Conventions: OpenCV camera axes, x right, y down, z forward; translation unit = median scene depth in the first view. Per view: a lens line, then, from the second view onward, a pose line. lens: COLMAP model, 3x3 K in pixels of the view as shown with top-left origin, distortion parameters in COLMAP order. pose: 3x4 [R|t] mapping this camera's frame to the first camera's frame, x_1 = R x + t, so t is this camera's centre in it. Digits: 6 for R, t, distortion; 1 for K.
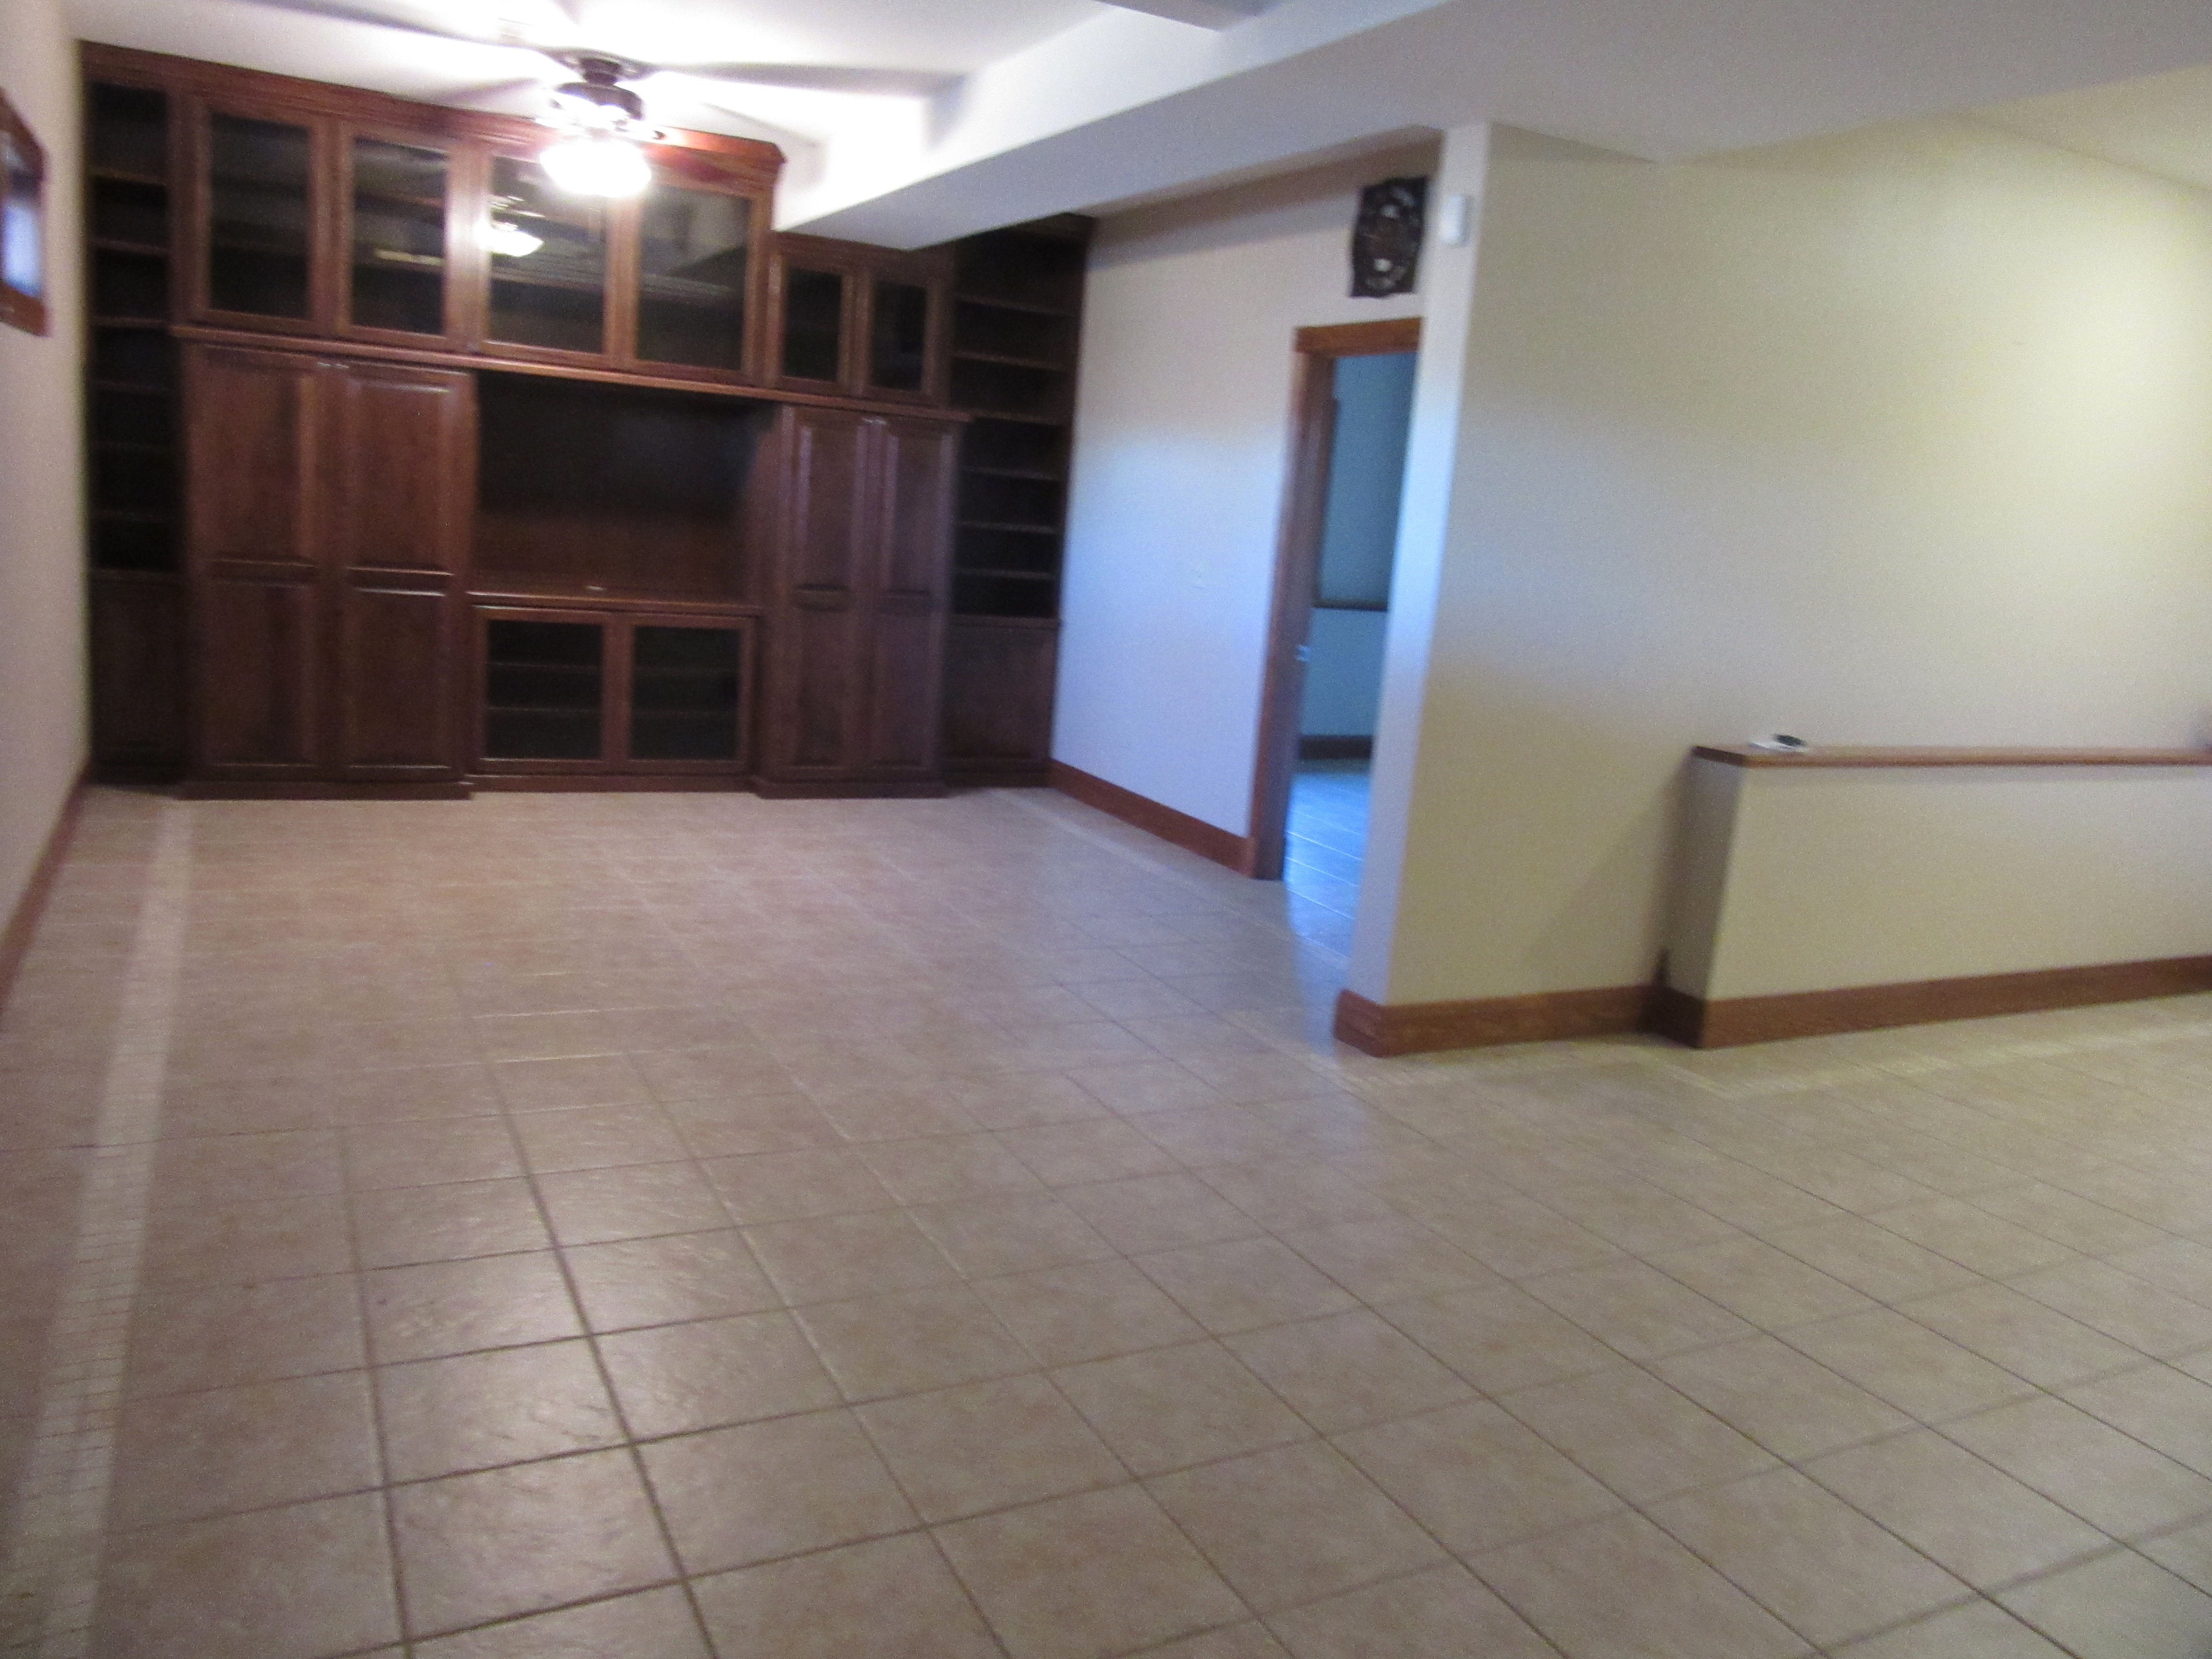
lens RADIAL K [[1673.8, 0, 1102.7], [0, 1673.8, 831.6], [0, 0, 1]] dist [-0.013945, 0.002084]
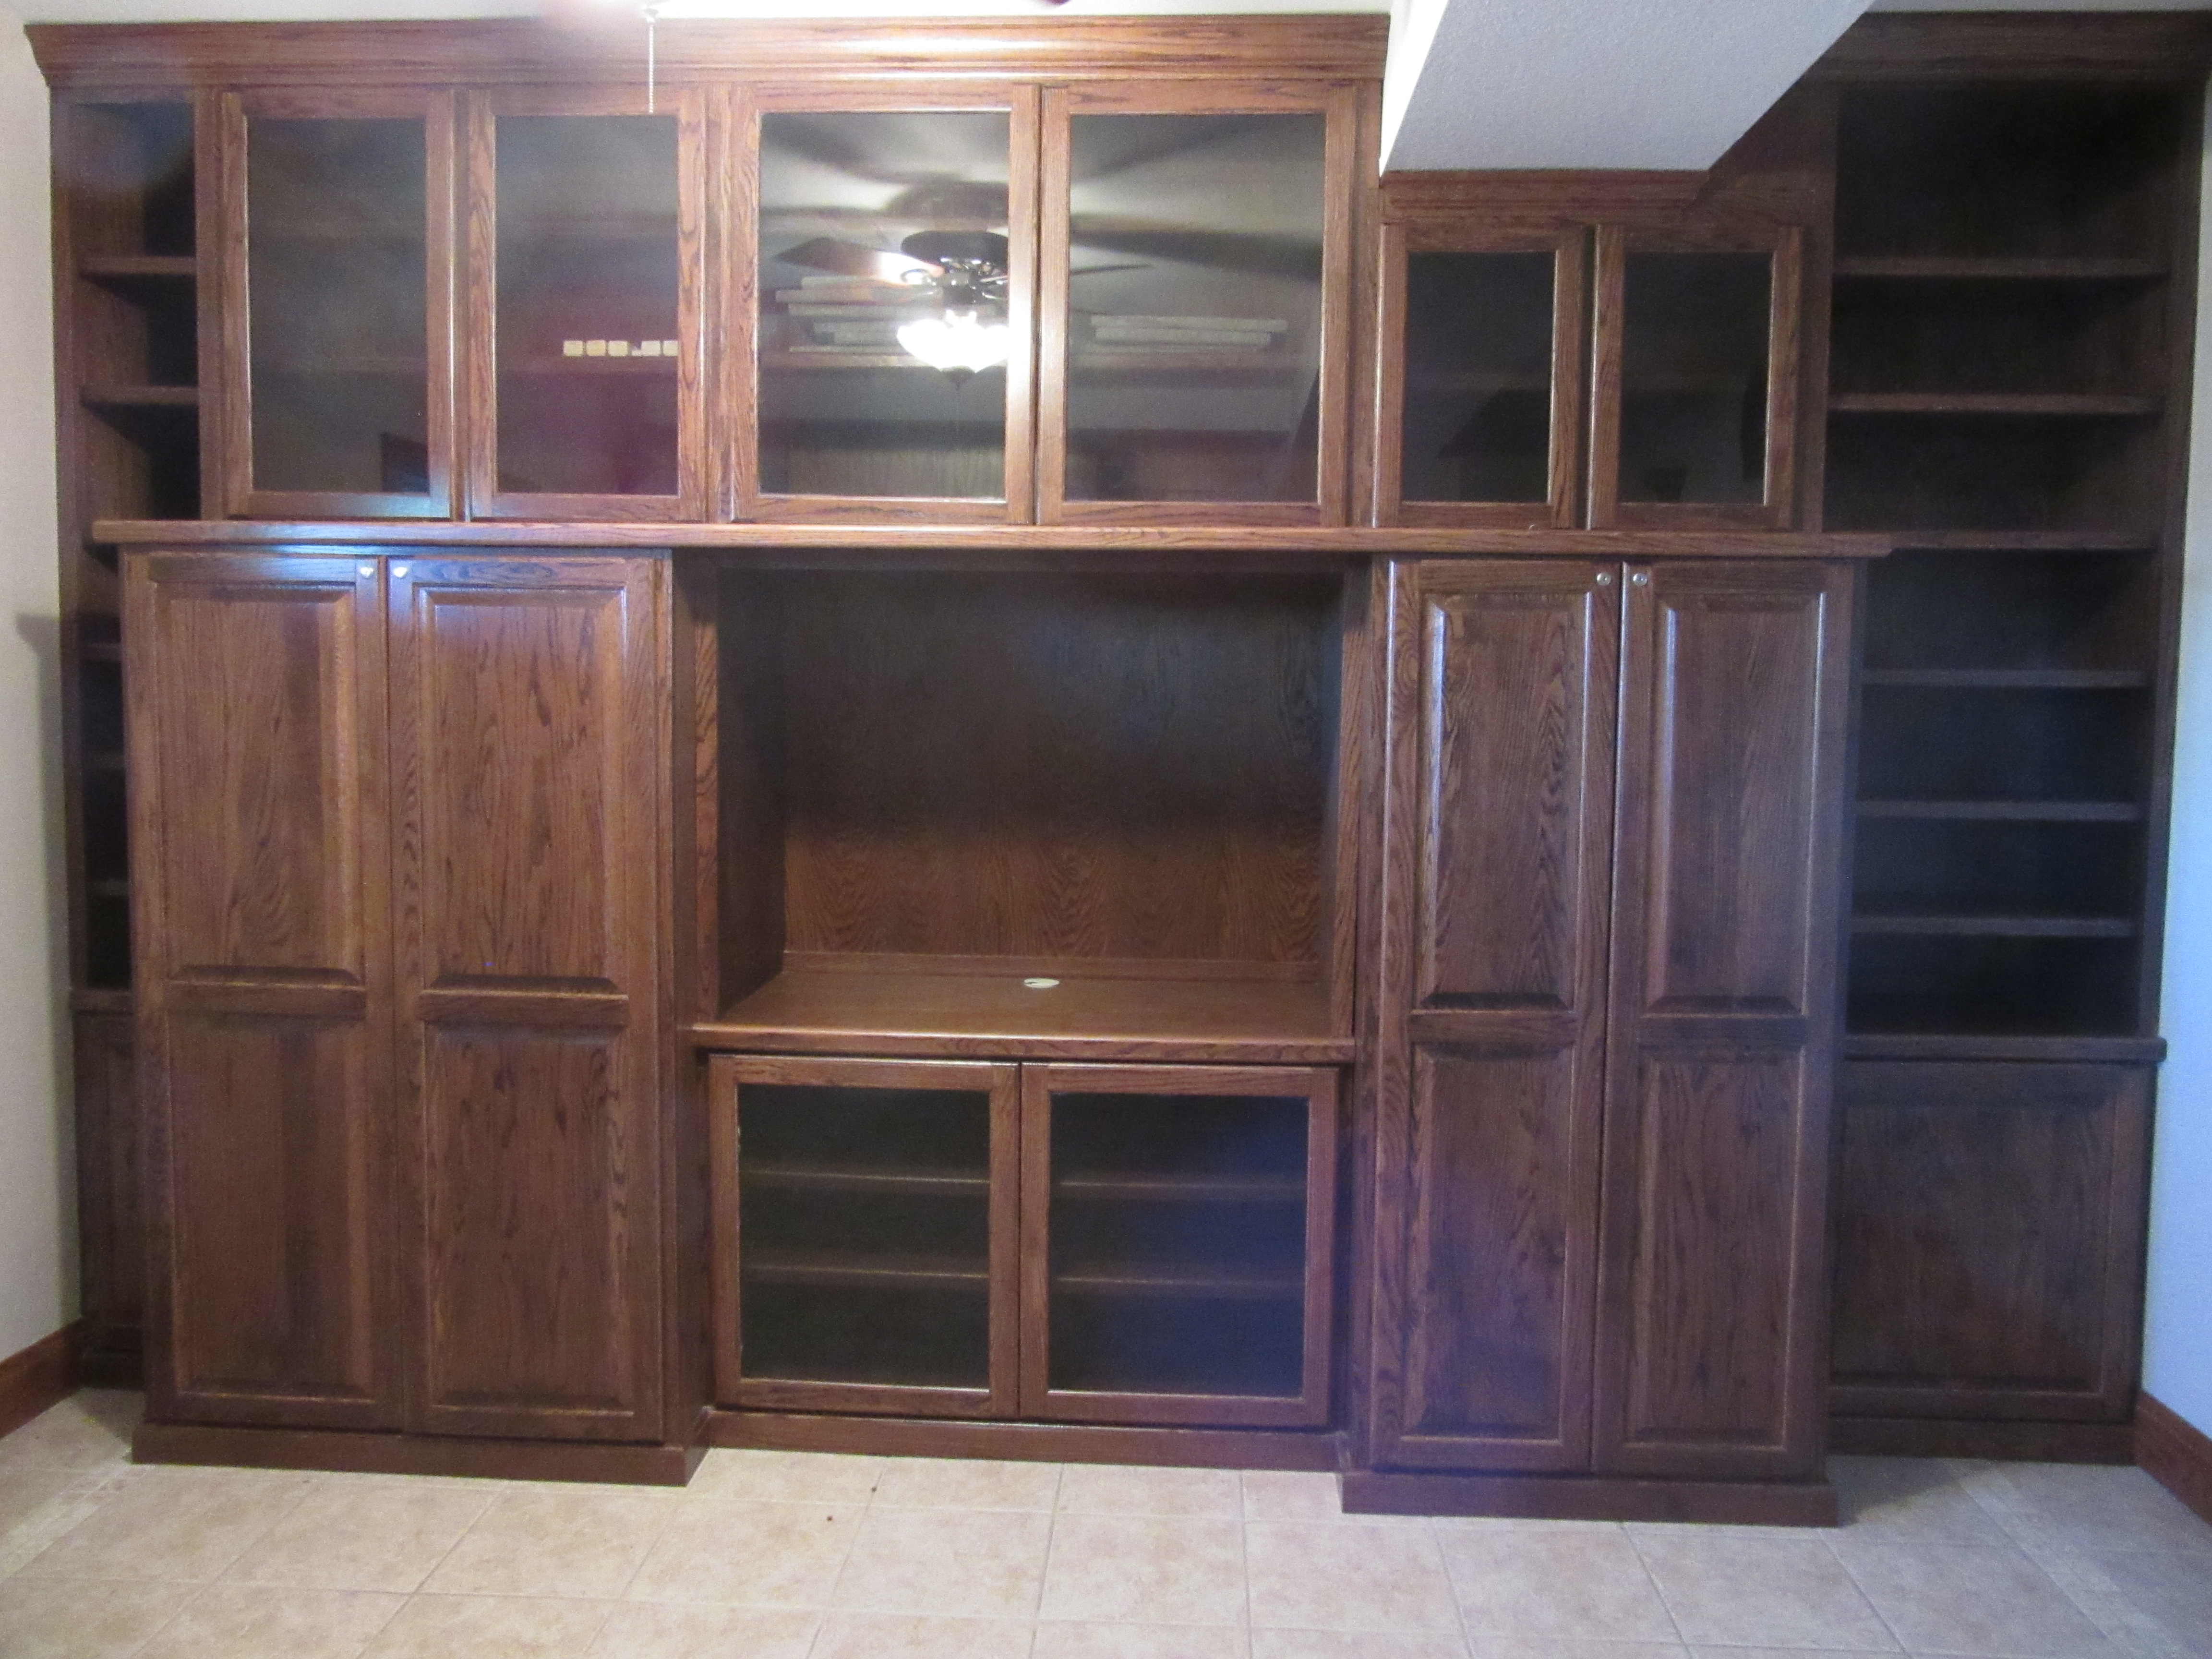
lens RADIAL K [[1673.8, 0, 1102.7], [0, 1673.8, 831.6], [0, 0, 1]] dist [-0.013945, 0.002084]
pose [[0.859377, -0.033794, -0.510224, -0.043422], [-0.035905, 0.991363, -0.126137, -0.134302], [0.510080, 0.126719, 0.850742, 0.619670]]
